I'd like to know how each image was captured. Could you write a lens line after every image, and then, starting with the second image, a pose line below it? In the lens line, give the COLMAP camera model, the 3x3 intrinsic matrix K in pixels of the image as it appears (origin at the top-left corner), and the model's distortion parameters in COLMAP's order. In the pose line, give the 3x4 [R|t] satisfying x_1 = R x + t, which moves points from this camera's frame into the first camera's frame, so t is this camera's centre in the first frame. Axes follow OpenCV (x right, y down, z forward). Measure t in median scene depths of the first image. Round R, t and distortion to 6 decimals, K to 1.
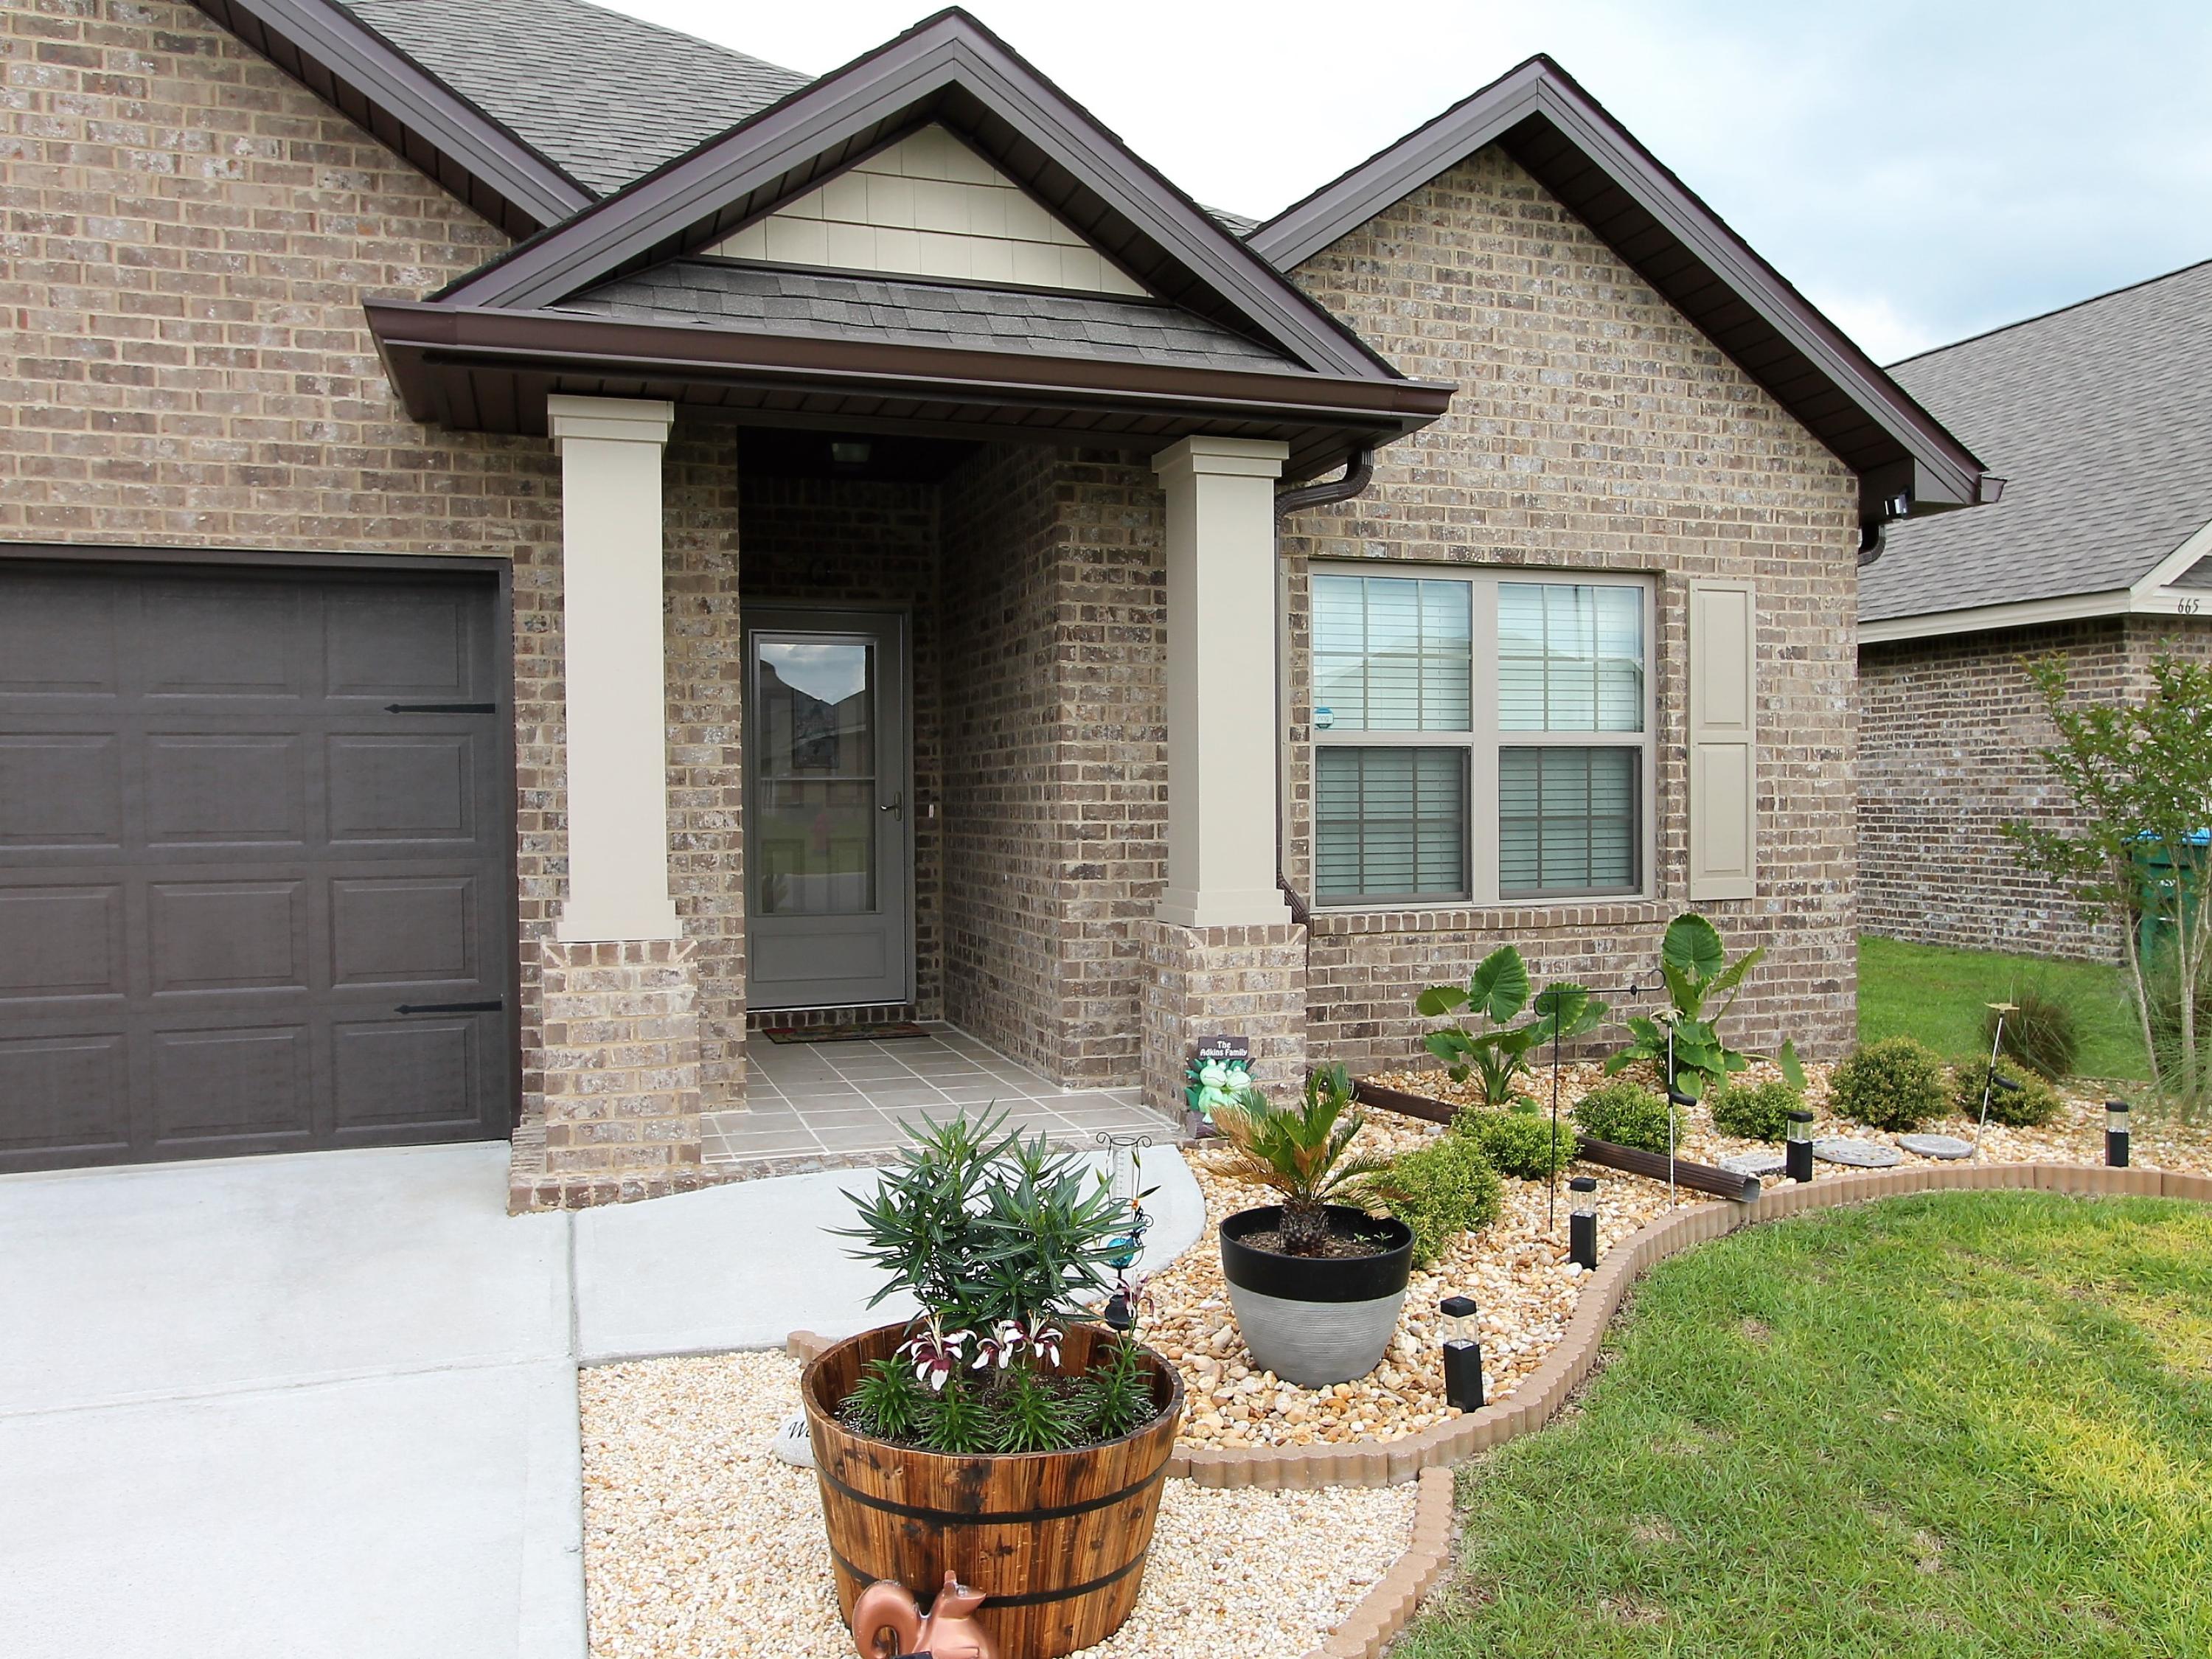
lens RADIAL K [[1611.1, 0, 1107.8], [0, 1611.1, 839.3], [0, 0, 1]] dist [-0.029575, 0.025325]
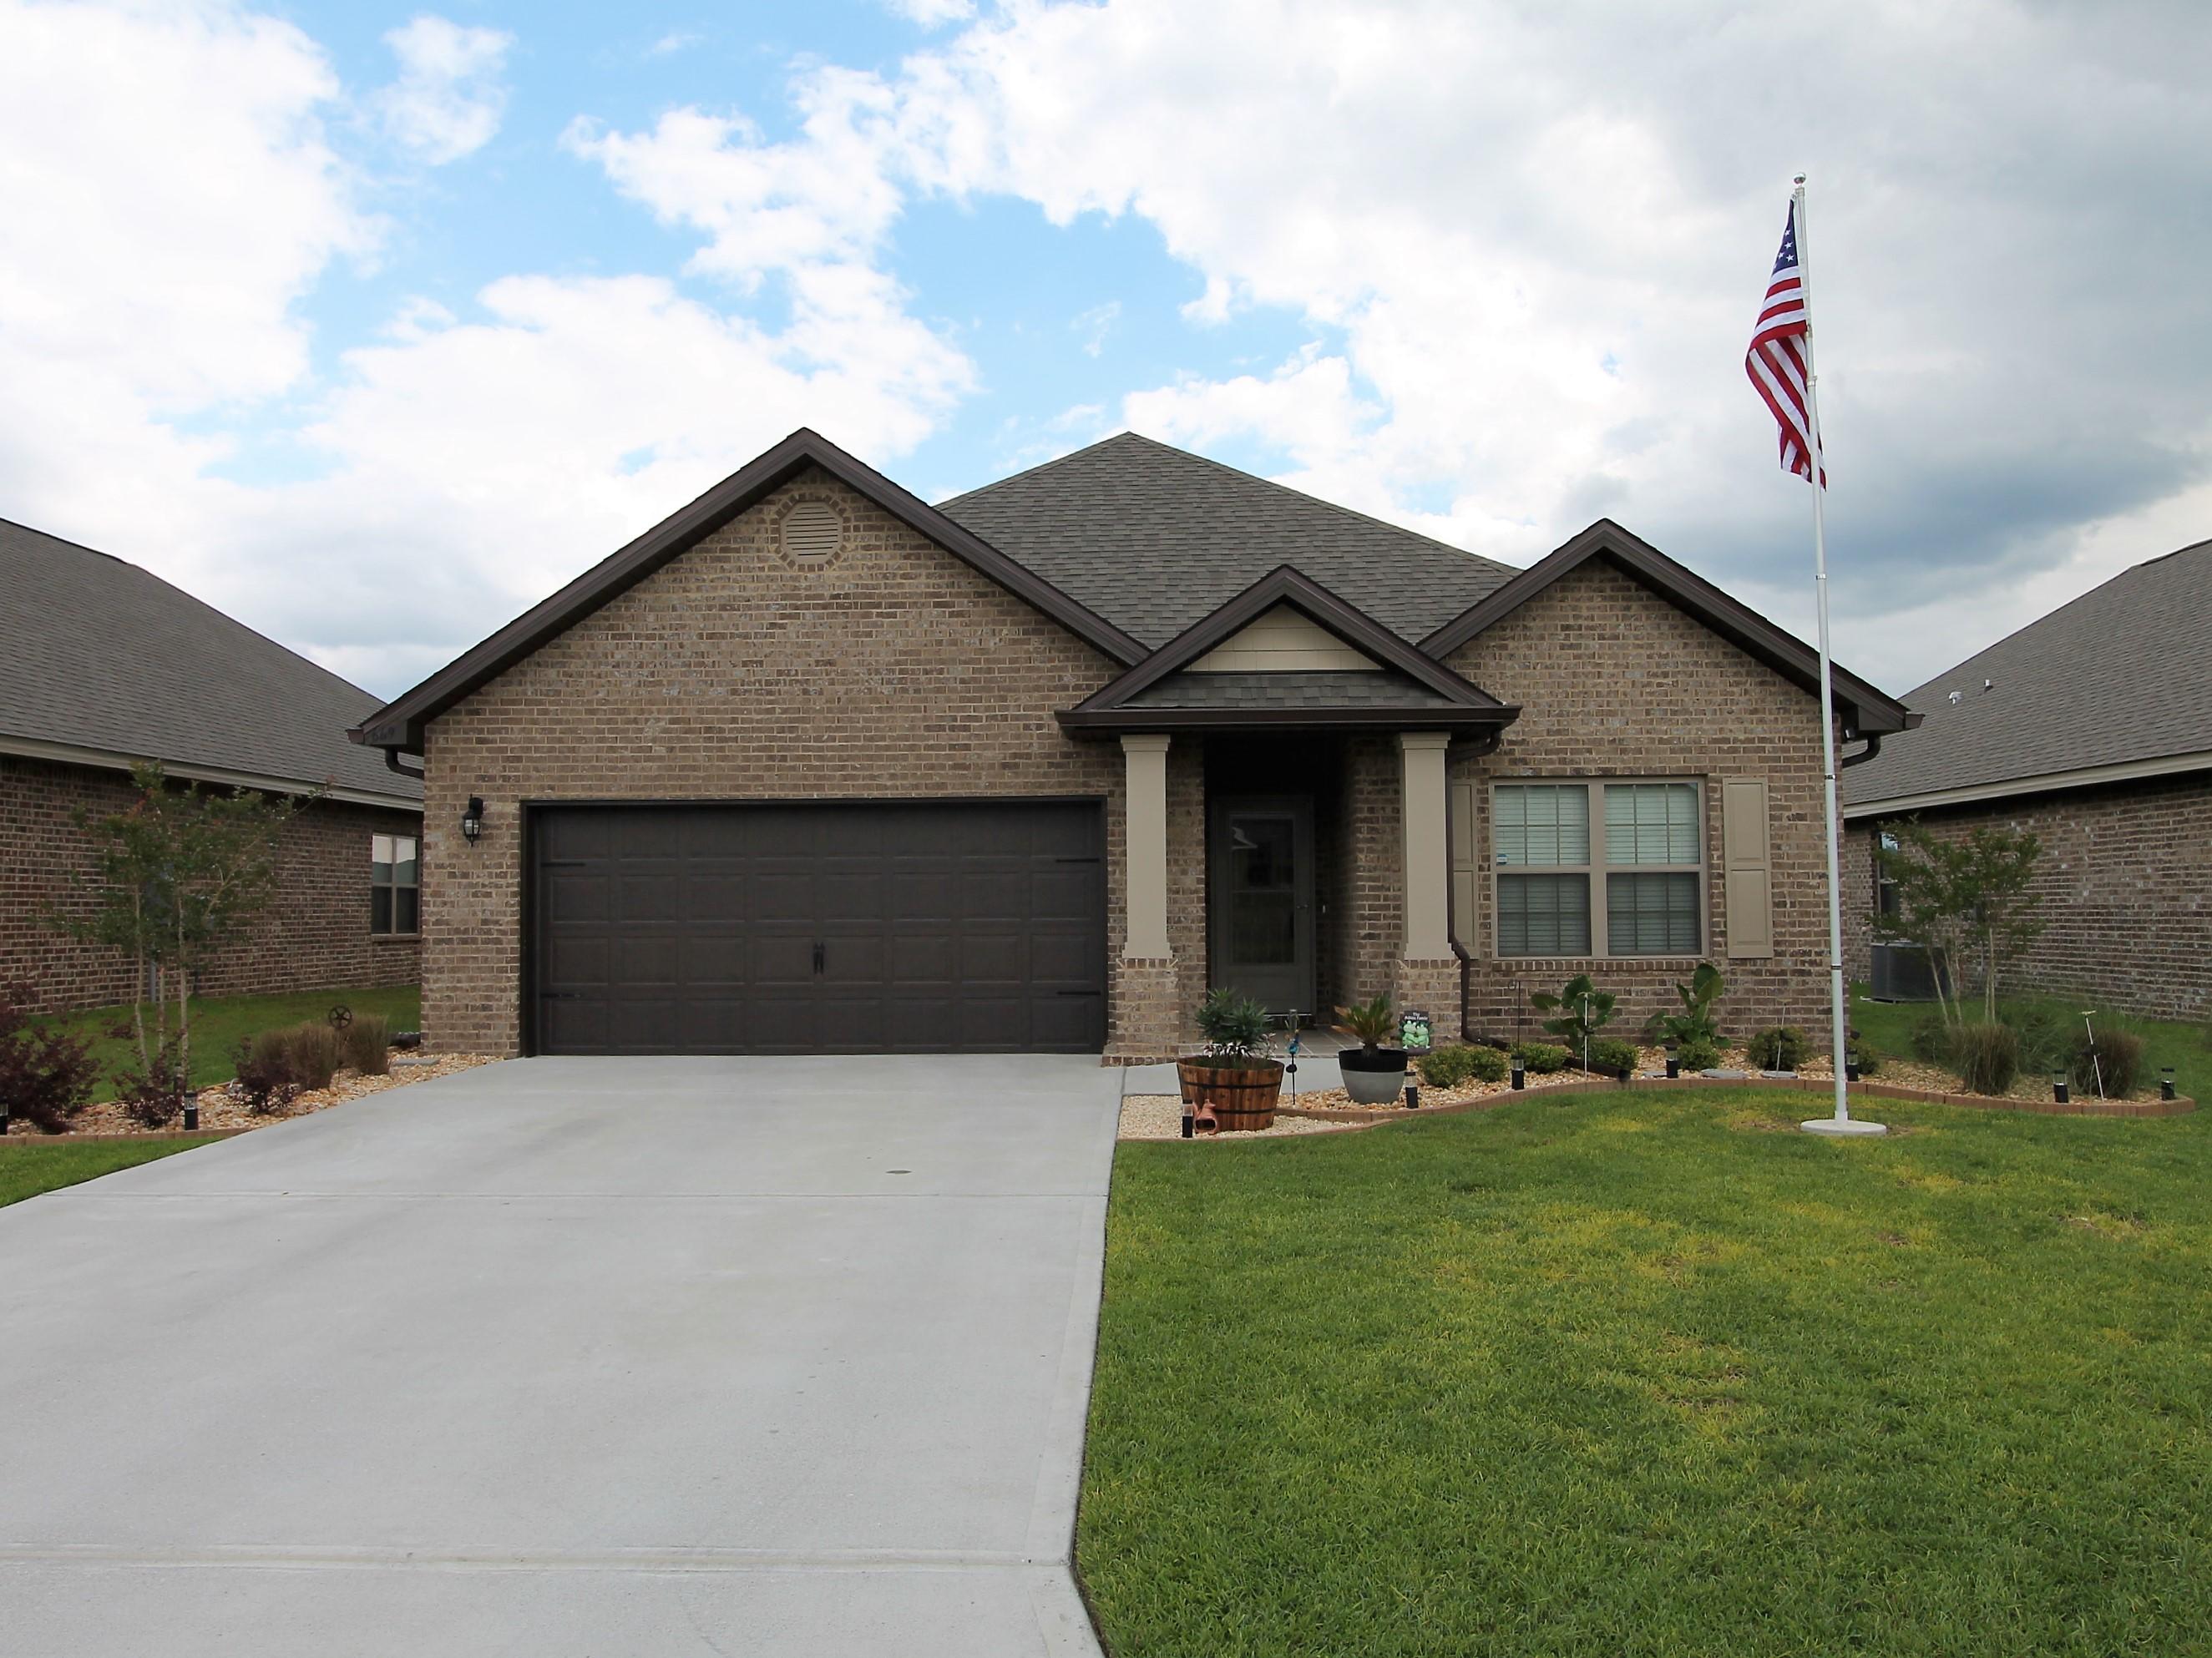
lens RADIAL K [[1610.9, 0, 1140.8], [0, 1610.9, 819.4], [0, 0, 1]] dist [-0.029575, 0.025325]
pose [[0.942761, -0.017054, -0.333032, 0.396604], [-0.010608, 0.996652, -0.081065, 0.041179], [0.333300, 0.079958, 0.939424, -1.030525]]
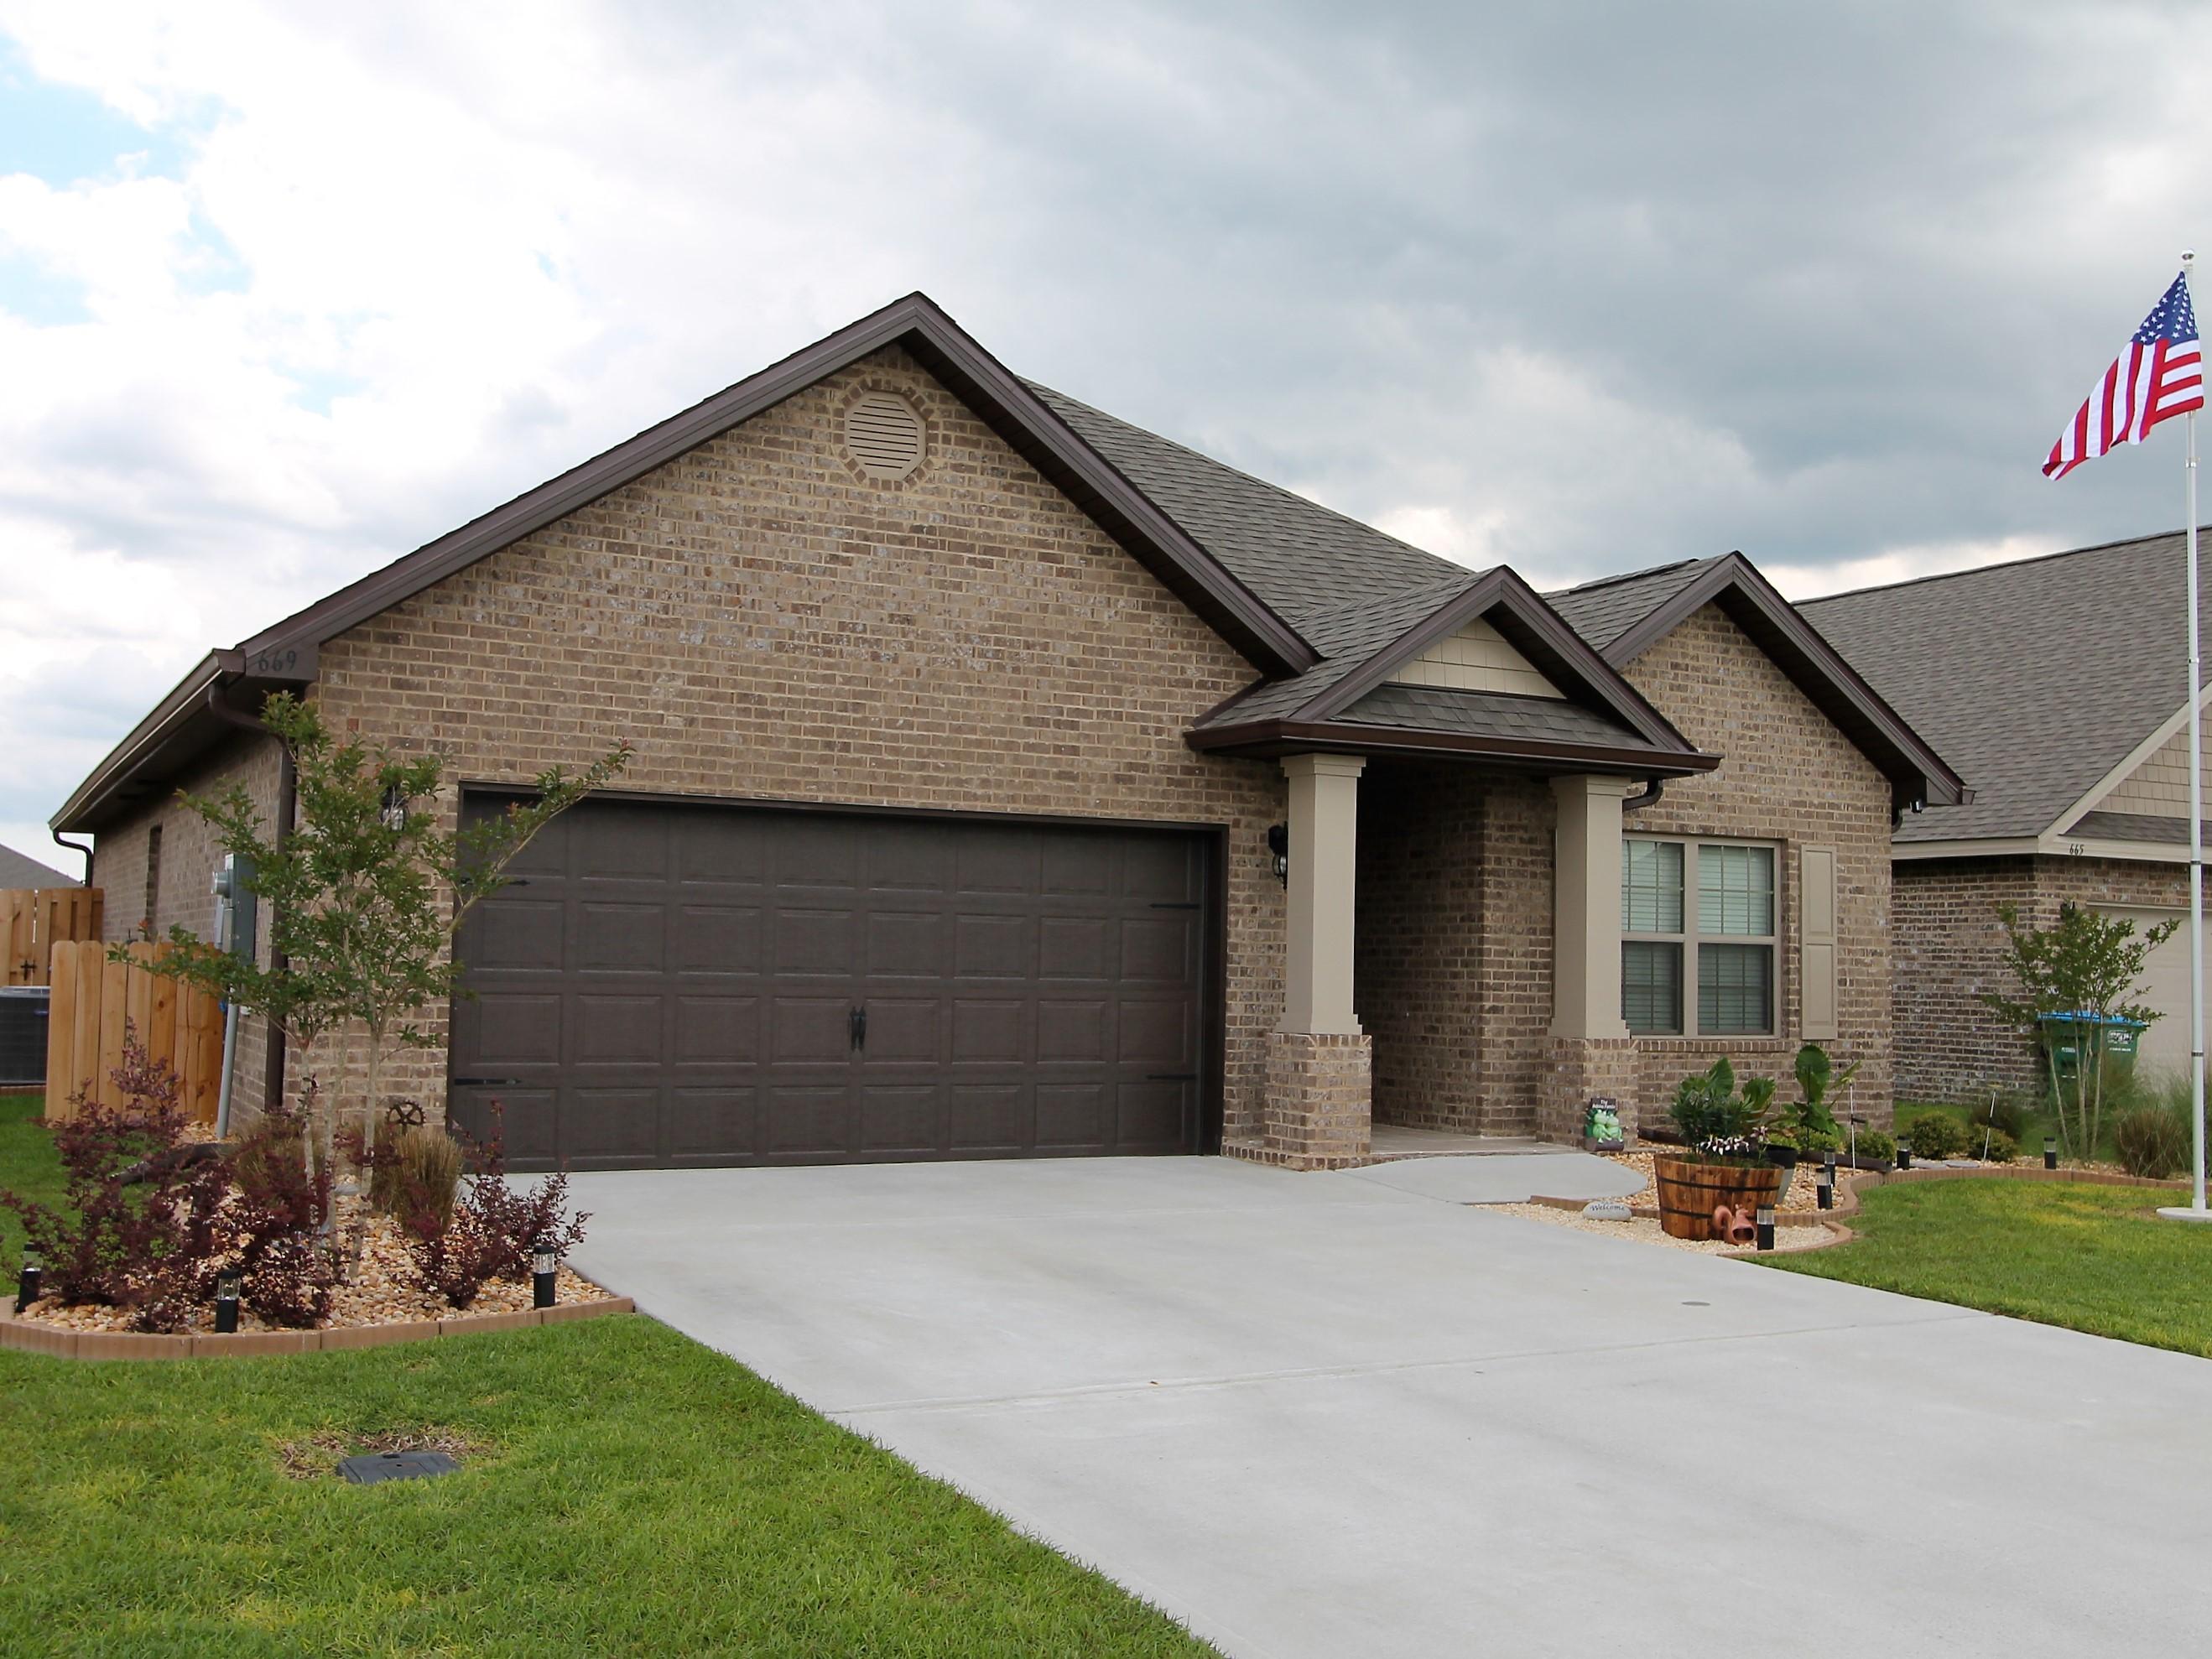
lens RADIAL K [[2097.4, 0, 1109.9], [0, 2097.4, 830.4], [0, 0, 1]] dist [-0.009788, 0.000000]
pose [[0.986453, 0.038354, 0.159496, -0.789934], [-0.023347, 0.995211, -0.094918, 0.052175], [-0.162373, 0.089908, 0.982625, -1.163162]]
